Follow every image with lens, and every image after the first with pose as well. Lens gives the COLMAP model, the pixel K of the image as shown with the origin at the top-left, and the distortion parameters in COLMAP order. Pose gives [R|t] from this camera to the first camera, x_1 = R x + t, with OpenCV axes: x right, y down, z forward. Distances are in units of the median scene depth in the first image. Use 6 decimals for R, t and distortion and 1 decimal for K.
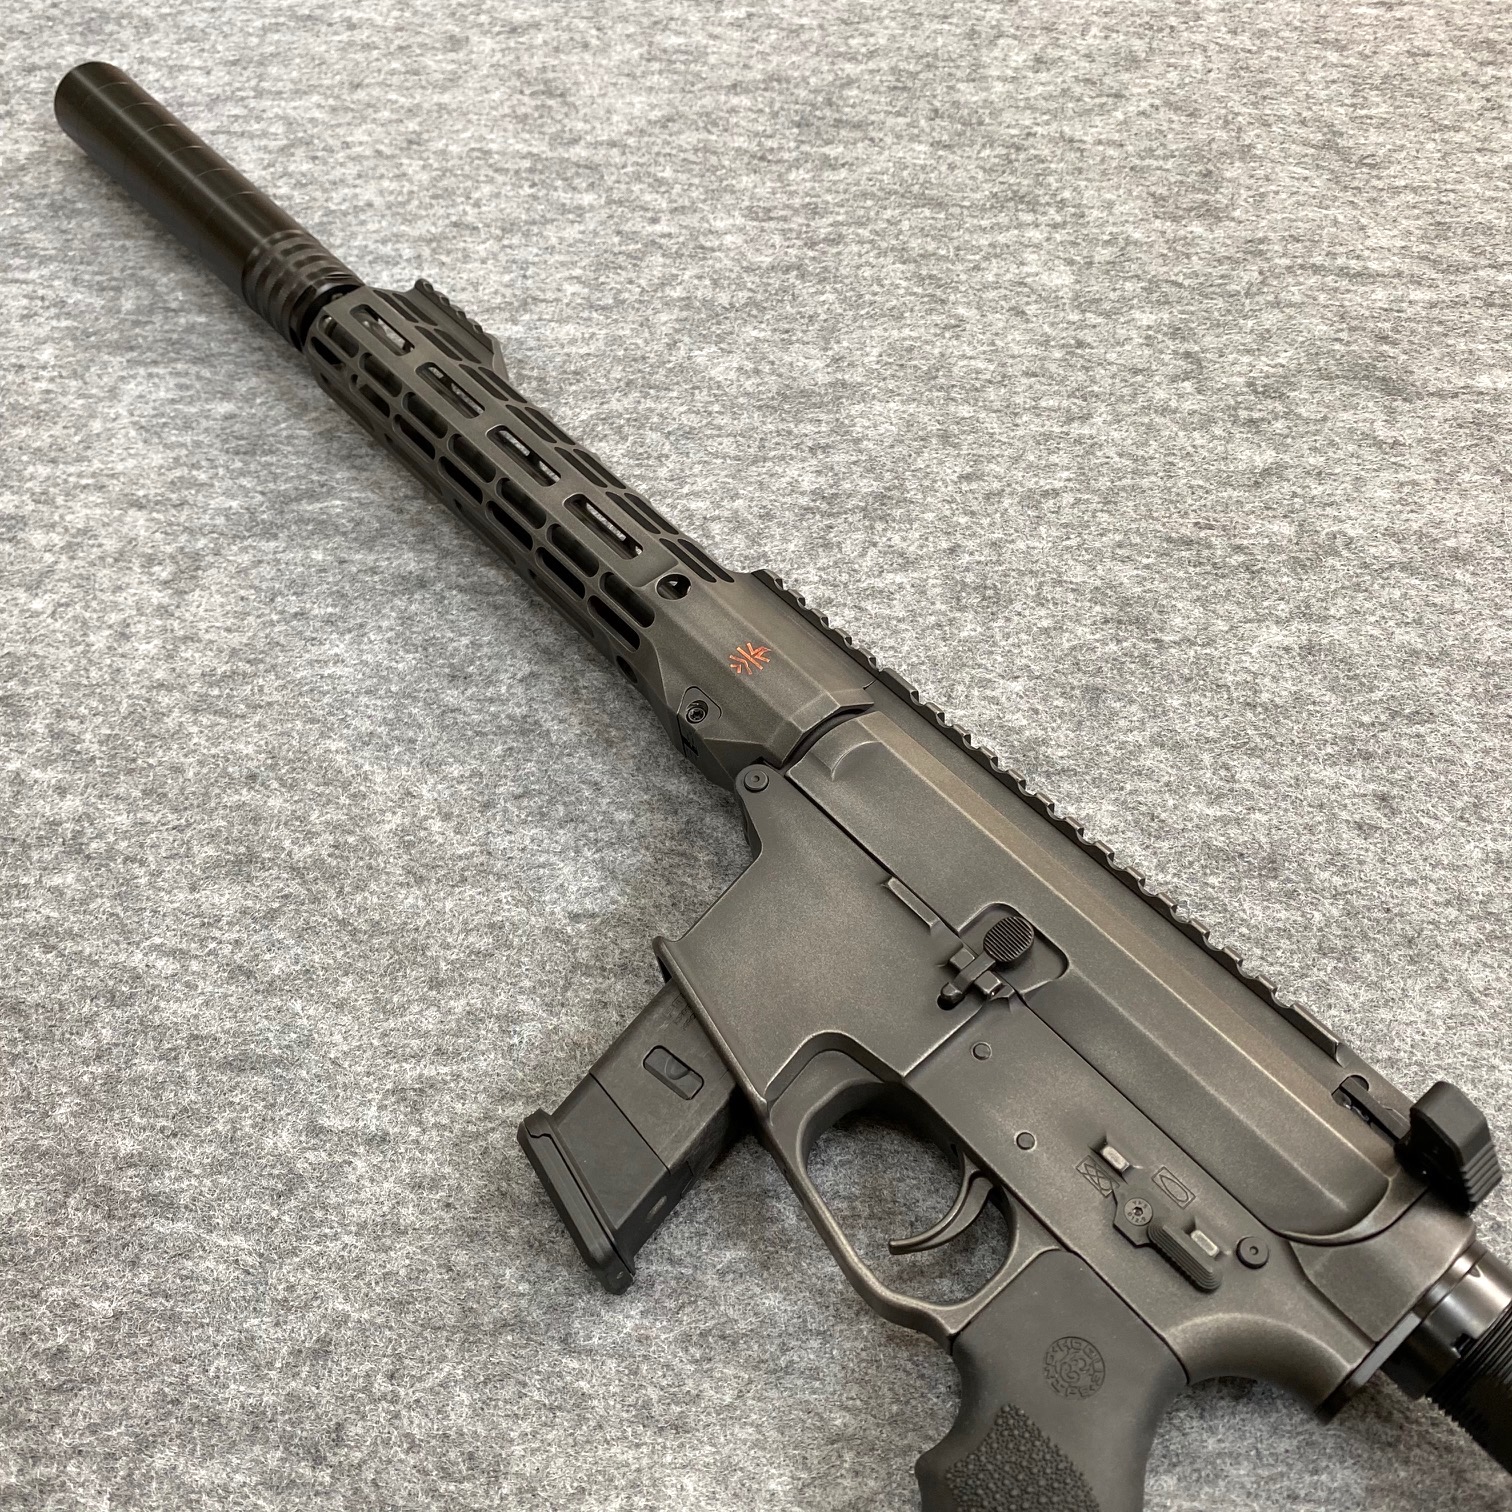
lens RADIAL K [[1506.4, 0, 757.7], [0, 1506.4, 790.8], [0, 0, 1]] dist [0.131027, -0.363113]
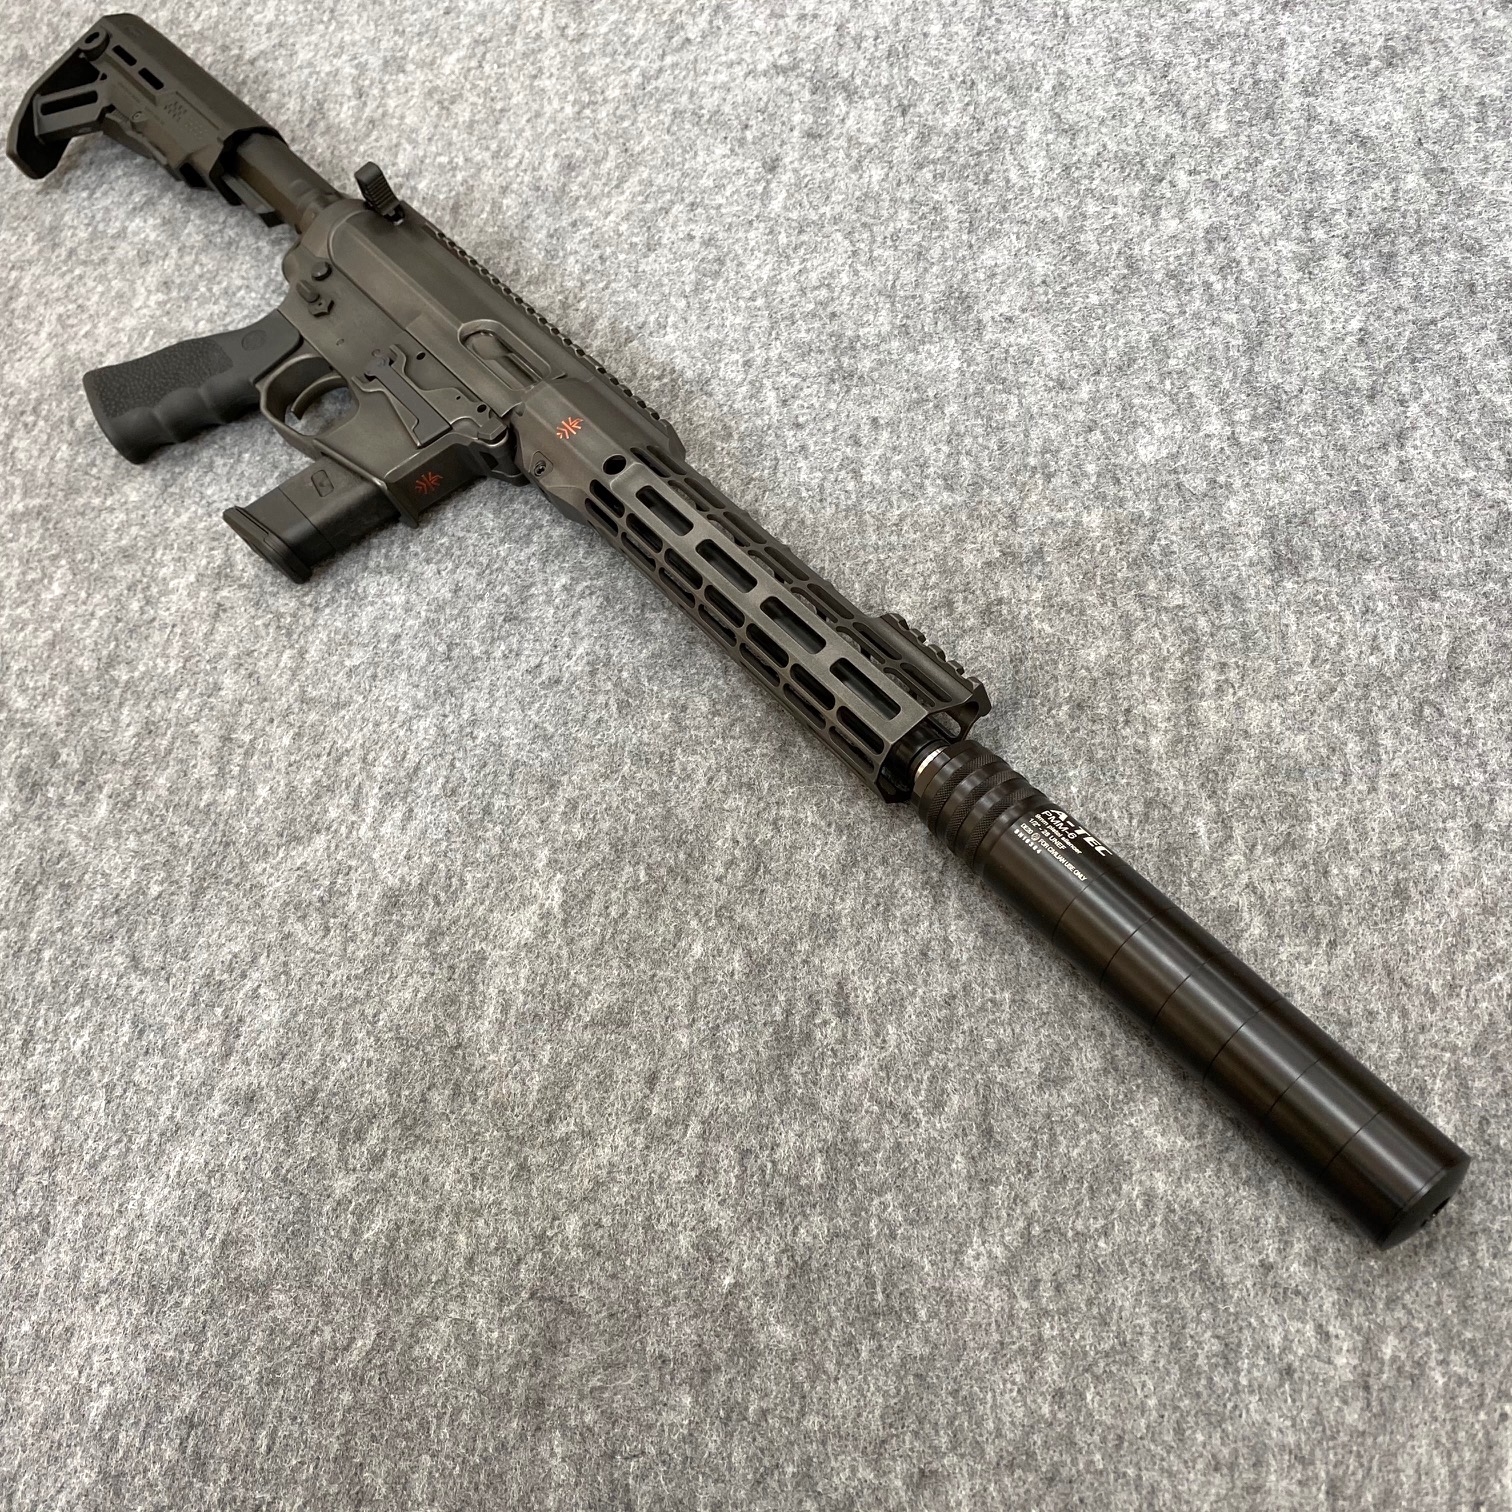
lens RADIAL K [[1524.8, 0, 756.4], [0, 1524.8, 773.2], [0, 0, 1]] dist [0.156770, -0.451331]
pose [[-0.000937, 0.854138, -0.520045, 1.074454], [-0.651190, 0.394149, 0.648535, -0.876896], [0.758914, 0.339256, 0.555837, 0.348356]]
